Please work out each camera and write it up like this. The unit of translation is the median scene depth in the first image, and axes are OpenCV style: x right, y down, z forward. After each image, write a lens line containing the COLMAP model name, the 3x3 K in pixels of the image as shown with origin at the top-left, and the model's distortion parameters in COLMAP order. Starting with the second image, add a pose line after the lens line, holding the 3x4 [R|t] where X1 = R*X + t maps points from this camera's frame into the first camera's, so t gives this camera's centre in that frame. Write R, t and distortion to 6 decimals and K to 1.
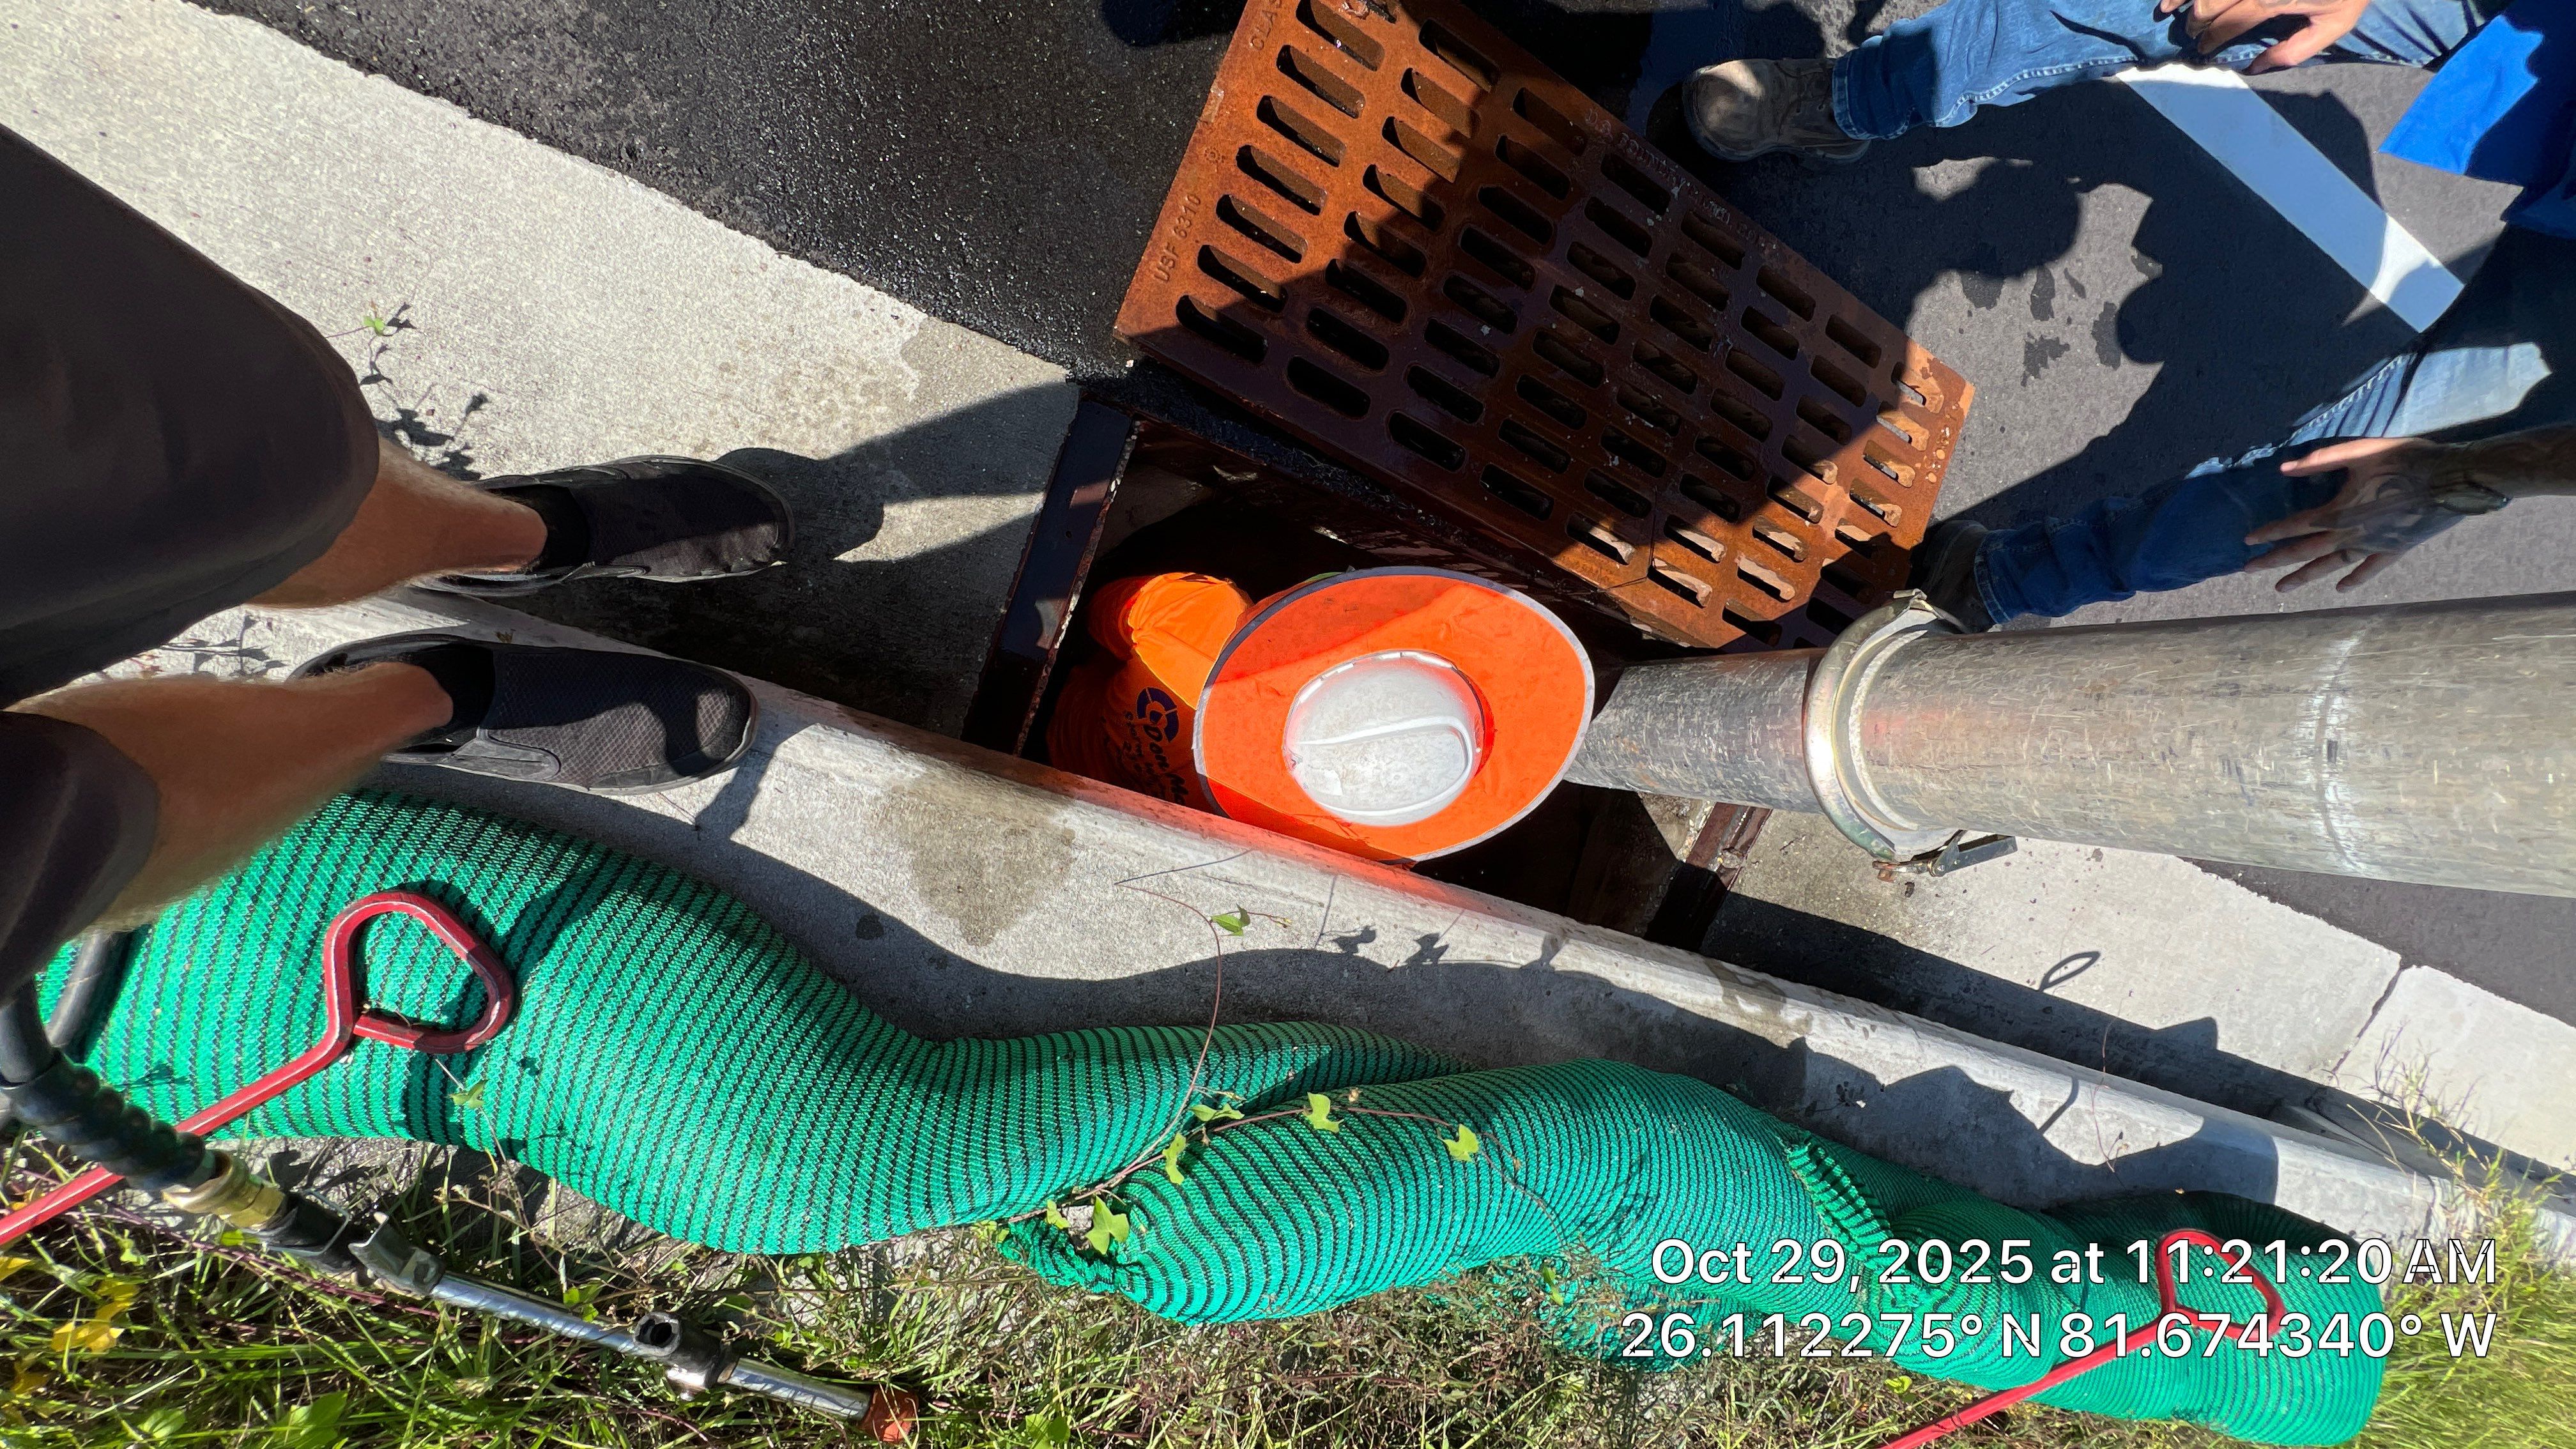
lens RADIAL K [[1032.5, 0, 1281.7], [0, 1032.5, 722.3], [0, 0, 1]] dist [-0.006556, 0.001373]
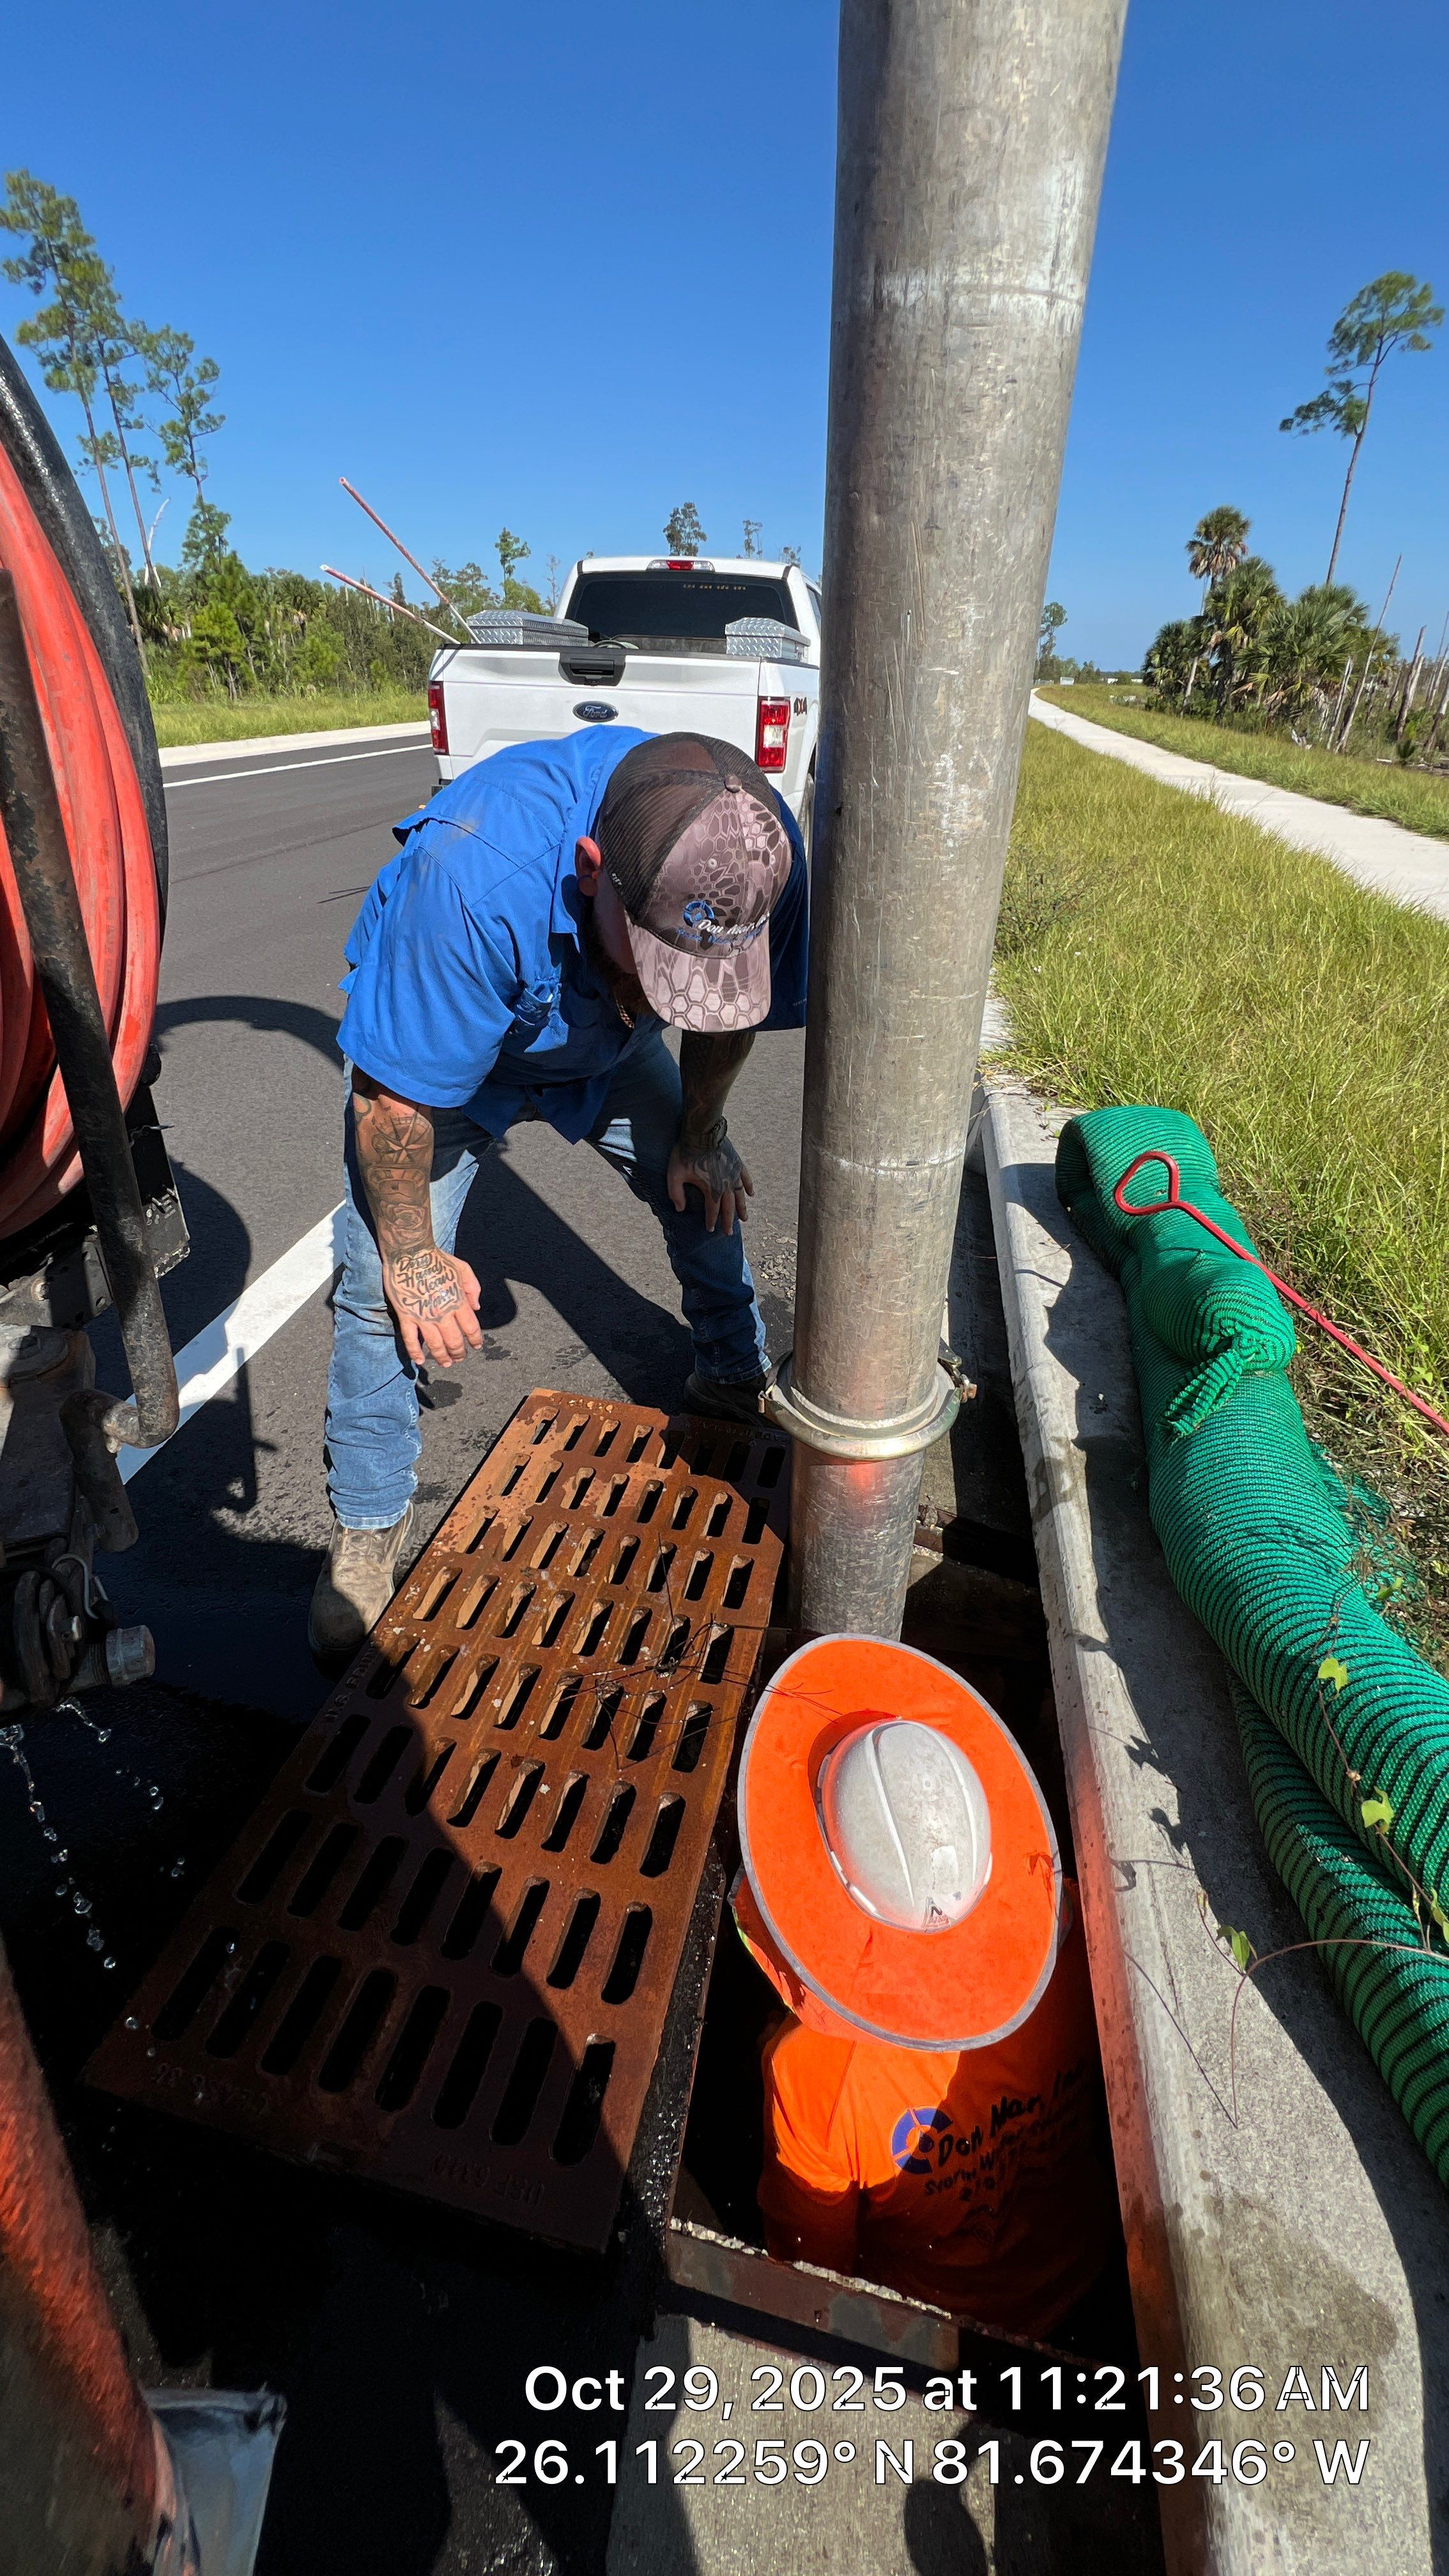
lens RADIAL K [[1052.0, 0, 724.5], [0, 1052.0, 1288.0], [0, 0, 1]] dist [-0.002063, 0.000670]
pose [[-0.148198, -0.770945, 0.619420, -0.084758], [0.988867, -0.107019, 0.103390, -0.242806], [-0.013418, 0.627846, 0.778222, -0.111578]]
